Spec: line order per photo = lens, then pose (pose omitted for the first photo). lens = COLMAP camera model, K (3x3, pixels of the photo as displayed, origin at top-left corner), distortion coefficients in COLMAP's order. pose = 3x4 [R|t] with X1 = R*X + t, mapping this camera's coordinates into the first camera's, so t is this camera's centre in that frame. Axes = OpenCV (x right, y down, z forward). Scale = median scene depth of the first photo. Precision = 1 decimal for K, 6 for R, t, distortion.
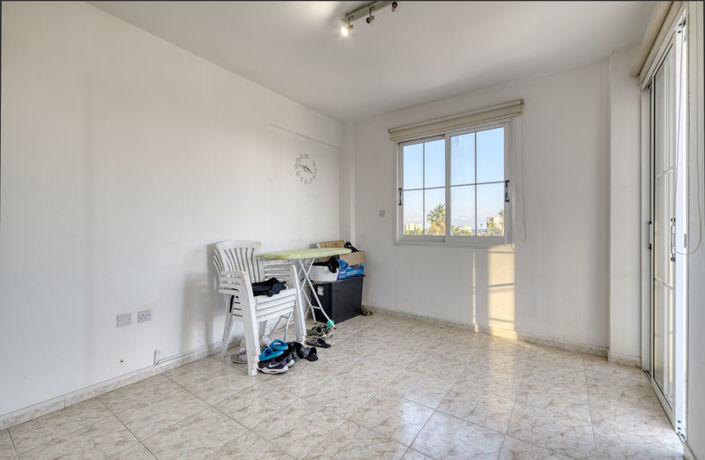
lens RADIAL K [[299.3, 0, 355.9], [0, 299.3, 228.0], [0, 0, 1]] dist [-0.002485, -0.000935]
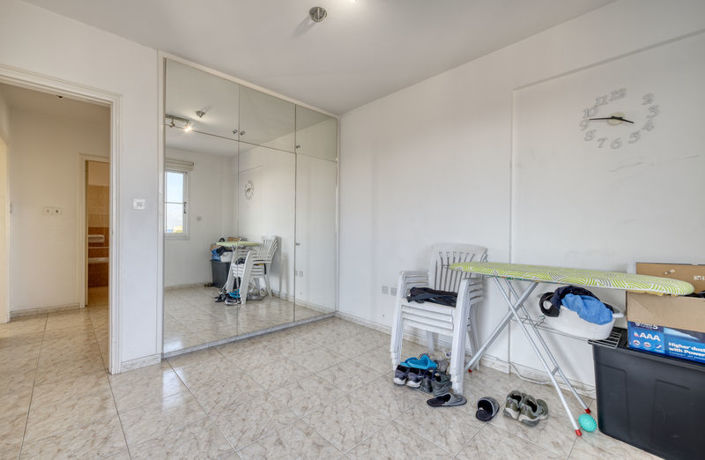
lens RADIAL K [[299.3, 0, 352.2], [0, 299.3, 231.2], [0, 0, 1]] dist [-0.002485, -0.000935]
pose [[-0.200424, 0.004769, -0.979698, 0.698466], [-0.002851, 0.999981, 0.005451, -0.003218], [0.979705, 0.003886, -0.200406, 1.031266]]
